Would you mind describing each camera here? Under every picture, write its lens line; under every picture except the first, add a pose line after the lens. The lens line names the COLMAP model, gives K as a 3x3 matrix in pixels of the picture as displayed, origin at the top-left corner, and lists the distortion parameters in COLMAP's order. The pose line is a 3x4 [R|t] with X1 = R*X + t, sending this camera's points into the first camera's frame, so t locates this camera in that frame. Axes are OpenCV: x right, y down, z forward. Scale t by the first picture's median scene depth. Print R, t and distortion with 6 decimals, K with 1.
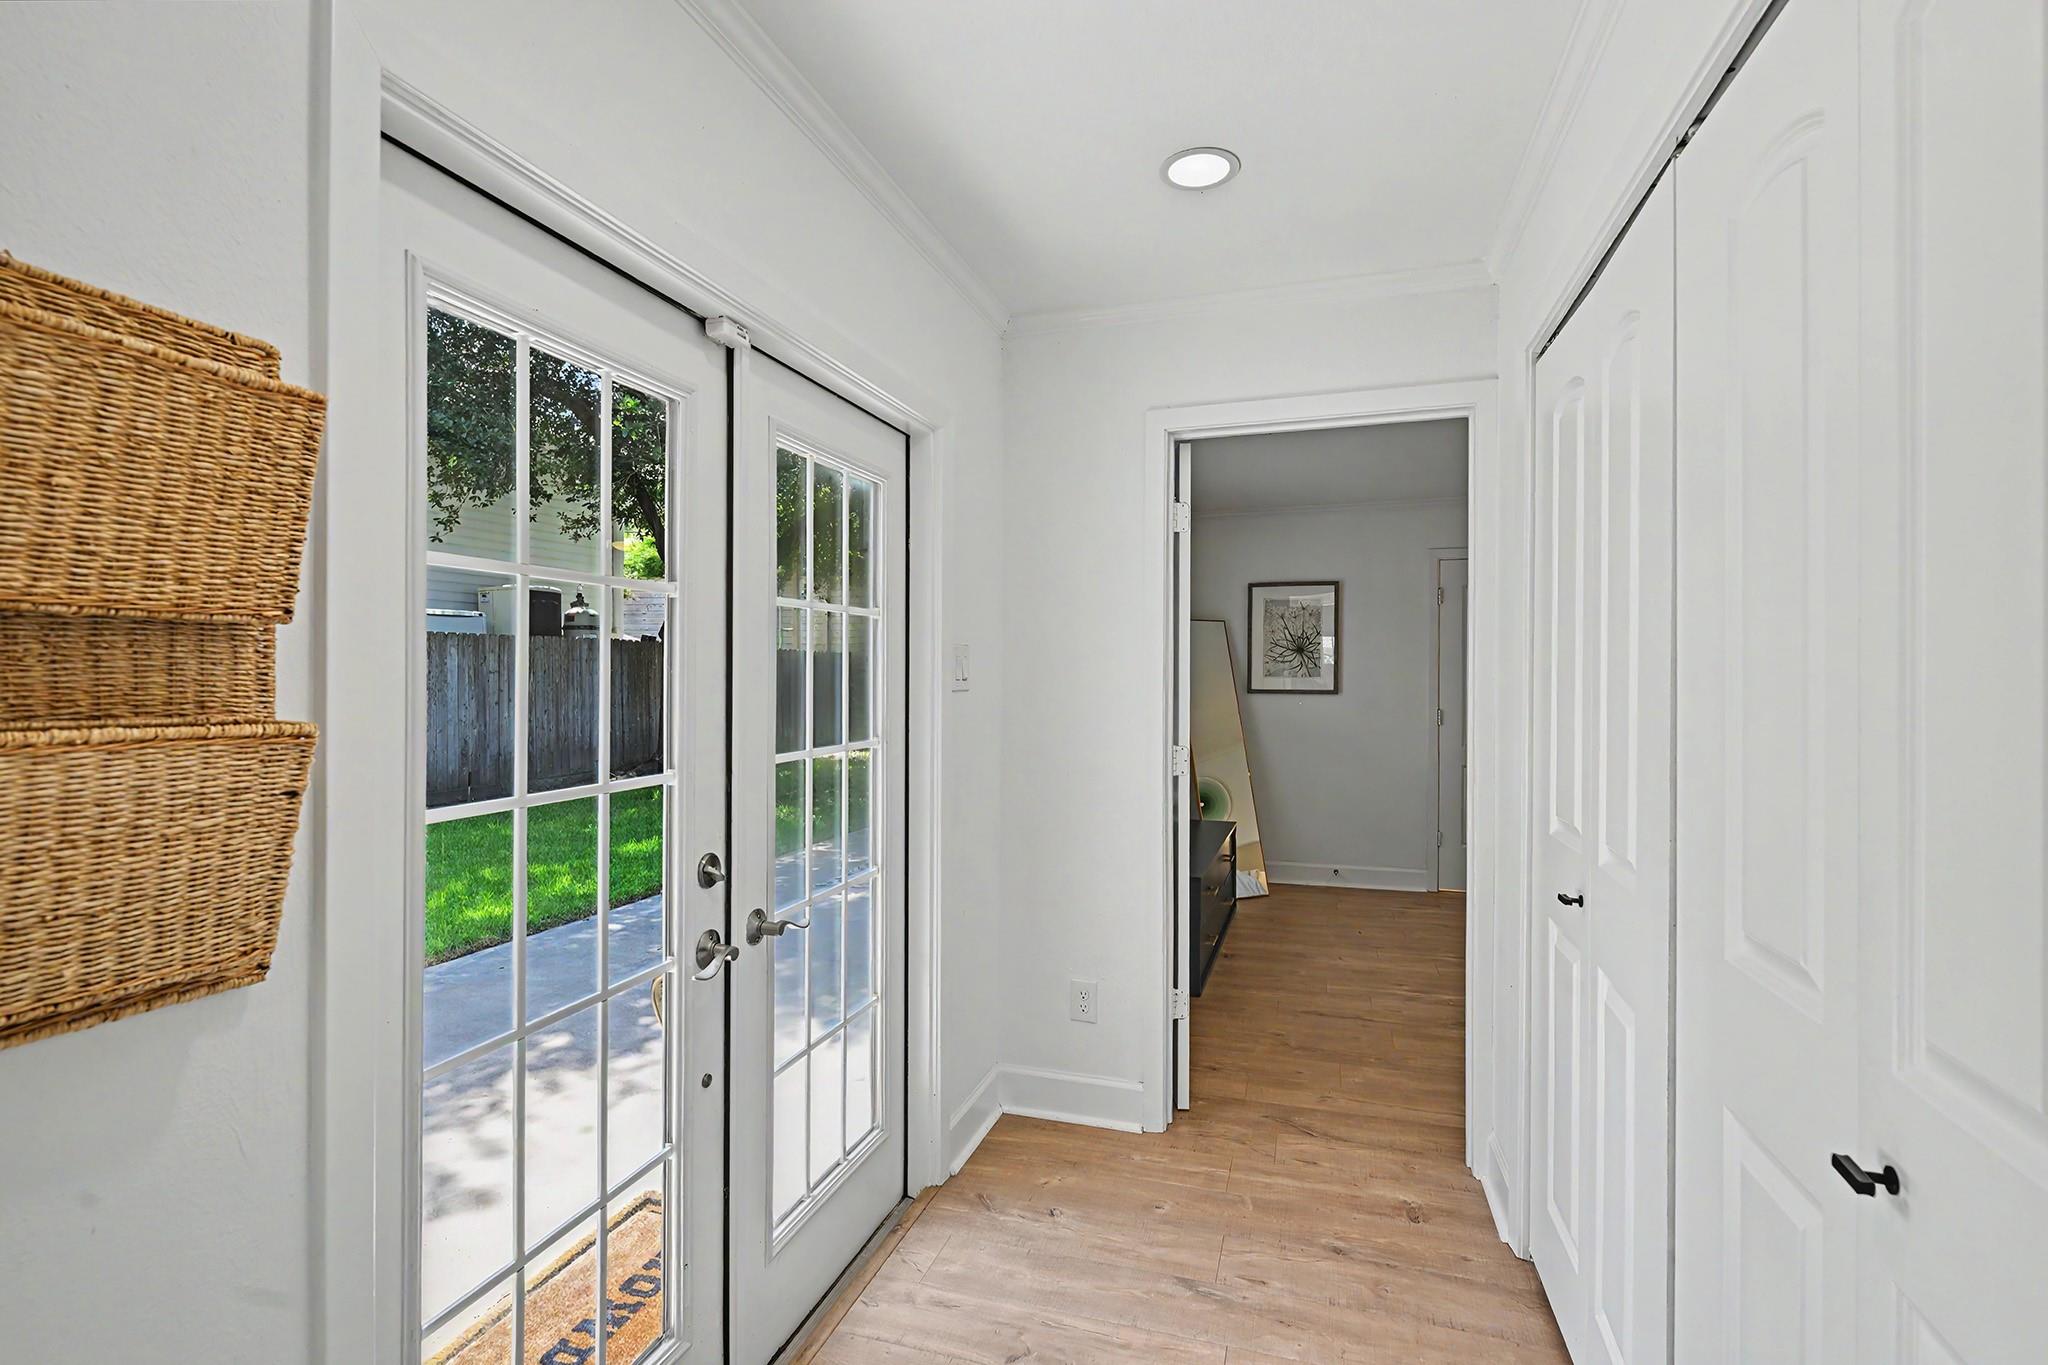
lens RADIAL K [[951.0, 0, 1024.0], [0, 951.0, 682.5], [0, 0, 1]] dist [0.002683, 0.000489]
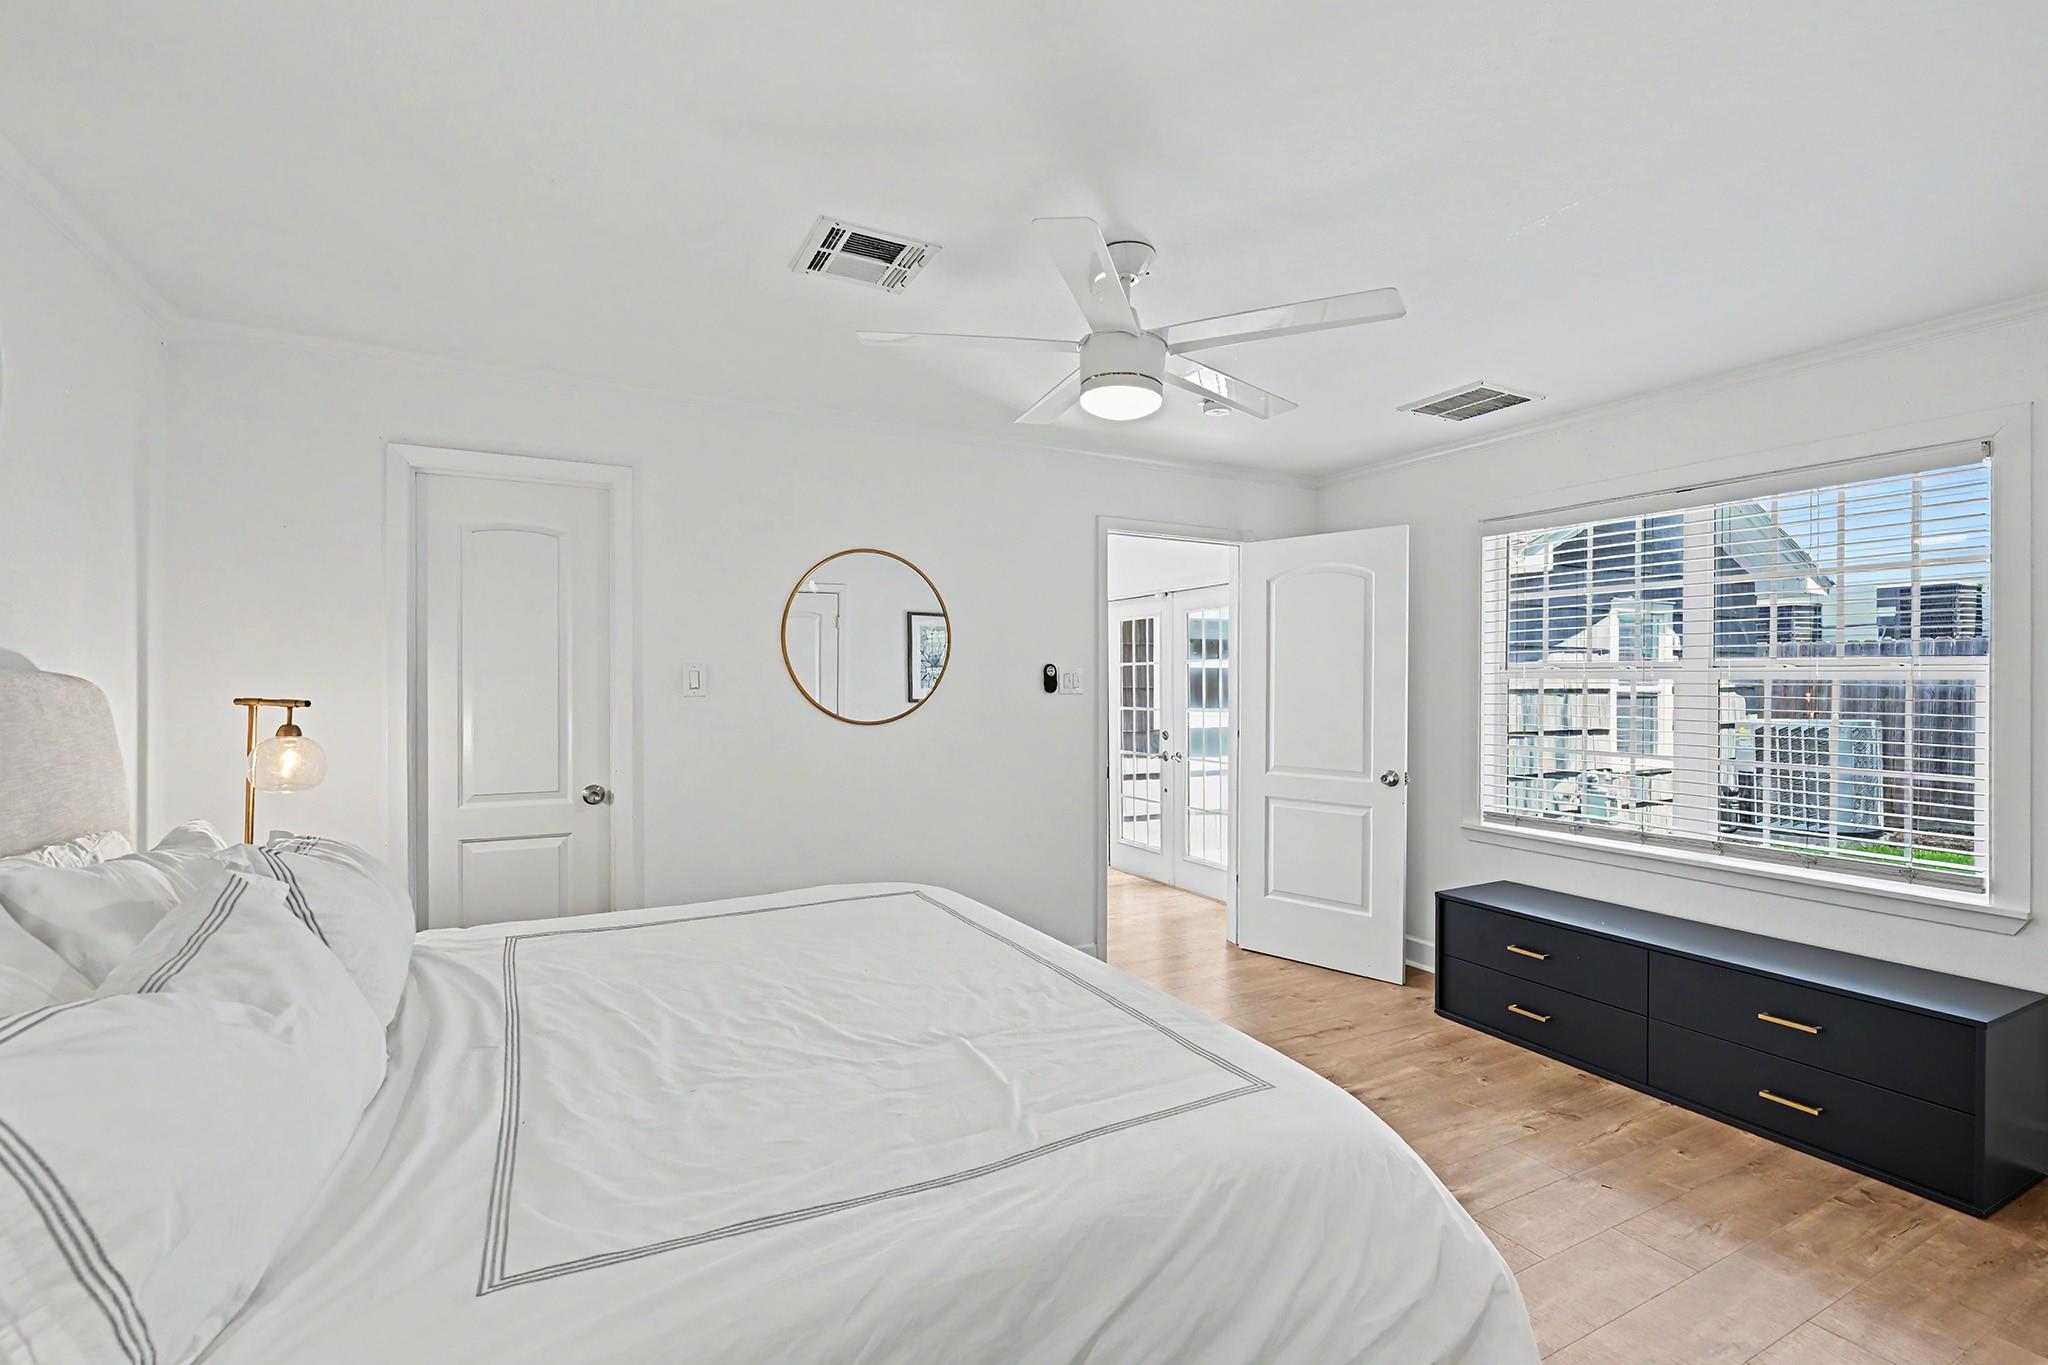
lens RADIAL K [[900.4, 0, 1024.0], [0, 900.4, 682.5], [0, 0, 1]] dist [0.000096, 0.000005]
pose [[-0.686807, -0.000321, -0.726840, 1.134089], [-0.009621, 0.999916, 0.008650, -0.013474], [0.726776, 0.012934, -0.686753, 1.308946]]
